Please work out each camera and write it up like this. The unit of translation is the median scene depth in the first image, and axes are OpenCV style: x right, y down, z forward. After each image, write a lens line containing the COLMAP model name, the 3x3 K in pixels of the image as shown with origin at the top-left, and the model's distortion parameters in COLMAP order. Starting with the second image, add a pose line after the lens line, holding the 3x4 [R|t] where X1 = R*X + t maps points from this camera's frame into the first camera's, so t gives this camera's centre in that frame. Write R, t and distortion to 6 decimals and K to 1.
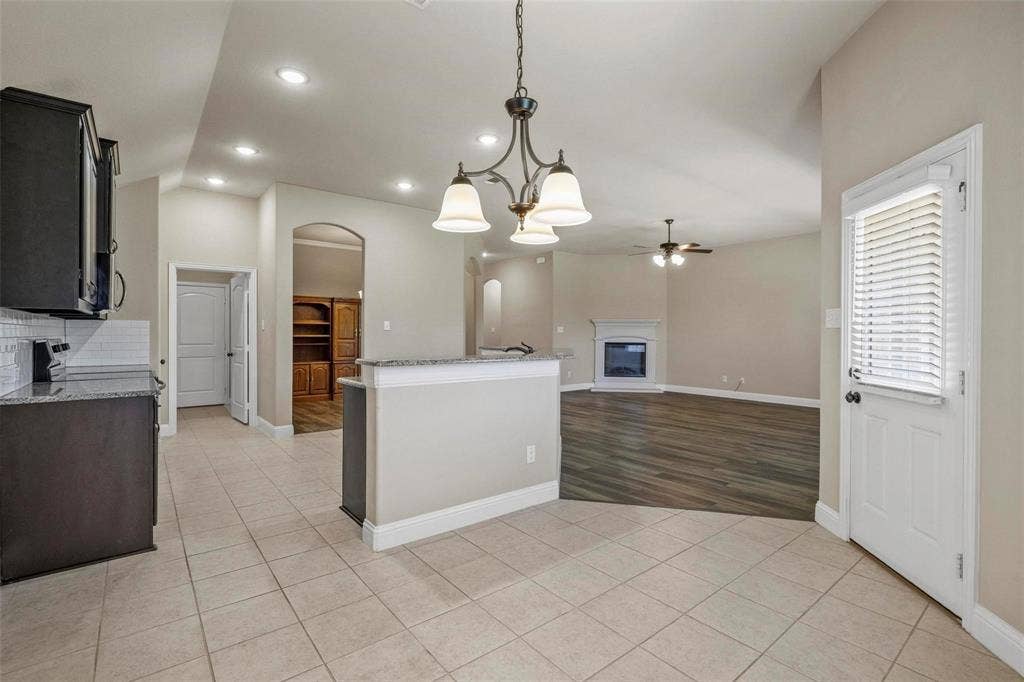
lens RADIAL K [[484.9, 0, 512.0], [0, 484.9, 341.0], [0, 0, 1]] dist [-0.000396, -0.000077]
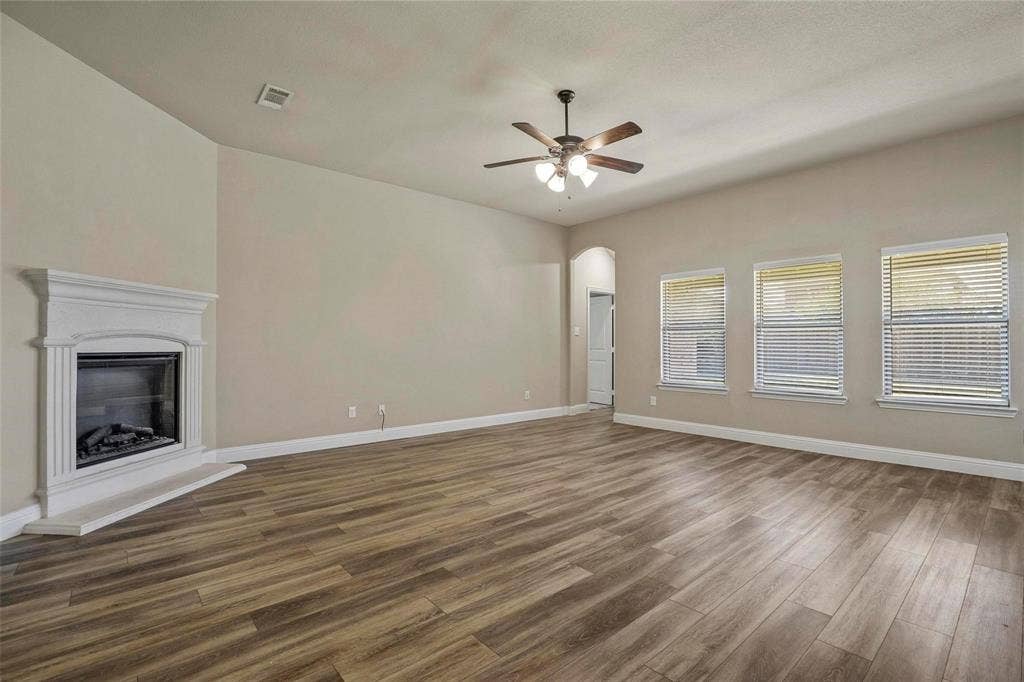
lens RADIAL K [[472.9, 0, 512.0], [0, 472.9, 341.0], [0, 0, 1]] dist [-0.001639, -0.000361]
pose [[-0.037037, 0.007466, 0.999286, -0.106065], [0.013061, 0.999890, -0.006986, 0.001628], [-0.999229, 0.012793, -0.037131, 0.776777]]
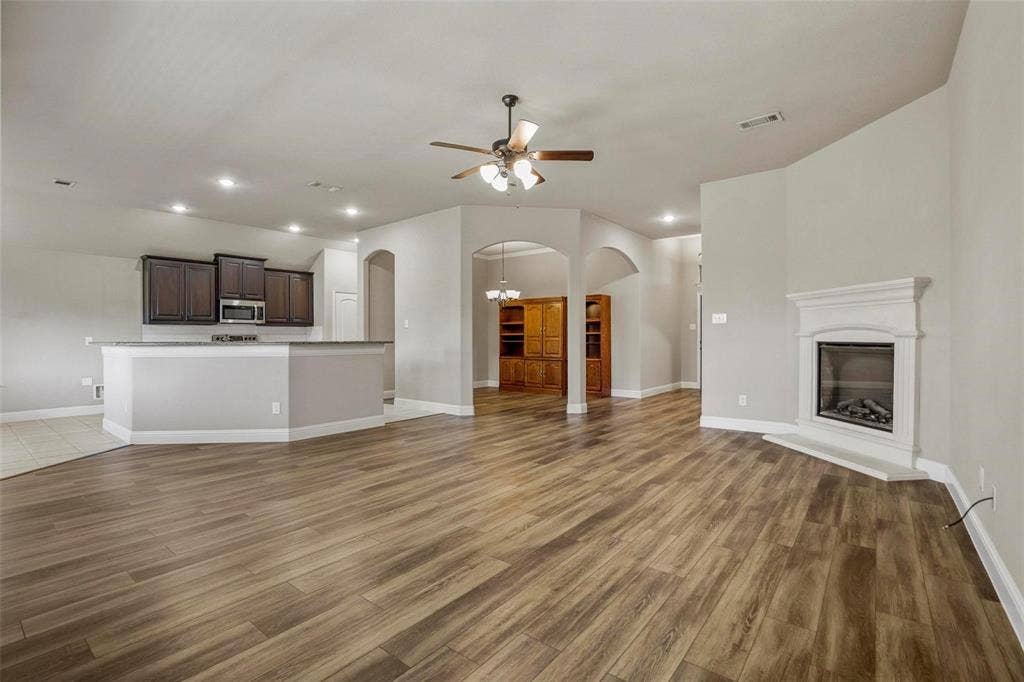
lens RADIAL K [[472.9, 0, 512.0], [0, 472.9, 341.0], [0, 0, 1]] dist [-0.001639, -0.000361]
pose [[0.215928, 0.000468, -0.976409, 0.587755], [-0.007776, 0.999969, -0.001240, 0.005805], [0.976378, 0.007860, 0.215925, 0.647203]]
